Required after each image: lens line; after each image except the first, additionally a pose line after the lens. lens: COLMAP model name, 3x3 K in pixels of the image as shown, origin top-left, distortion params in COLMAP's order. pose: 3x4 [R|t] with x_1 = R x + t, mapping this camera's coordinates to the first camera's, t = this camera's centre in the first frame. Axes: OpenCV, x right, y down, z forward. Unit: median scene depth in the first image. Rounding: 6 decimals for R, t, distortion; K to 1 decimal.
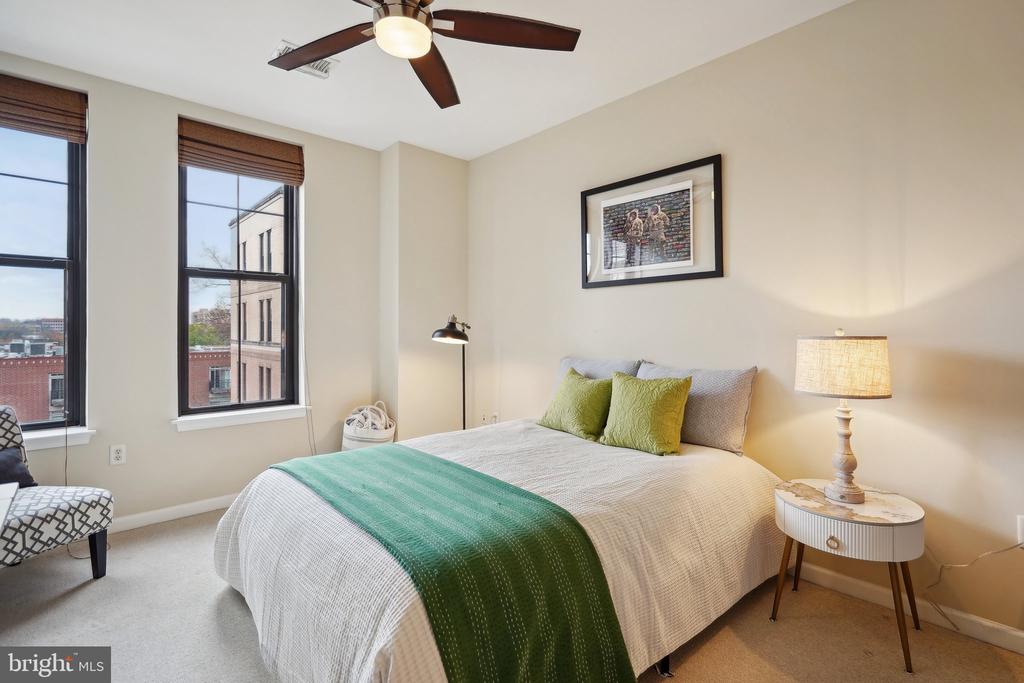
lens RADIAL K [[480.5, 0, 513.4], [0, 480.5, 328.0], [0, 0, 1]] dist [0.000330, 0.000059]
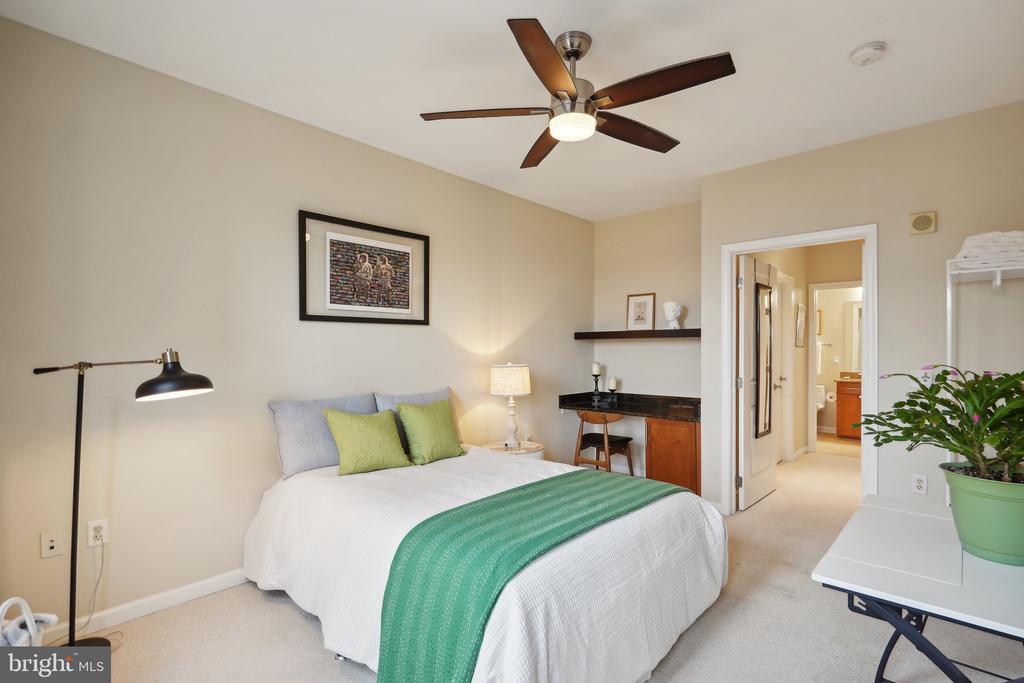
lens RADIAL K [[508.9, 0, 513.2], [0, 508.9, 352.3], [0, 0, 1]] dist [-0.000244, -0.000044]
pose [[-0.100511, -0.003318, 0.994930, -0.938359], [0.005286, 0.999979, 0.003869, -0.028934], [-0.994922, 0.005649, -0.100492, 0.808403]]
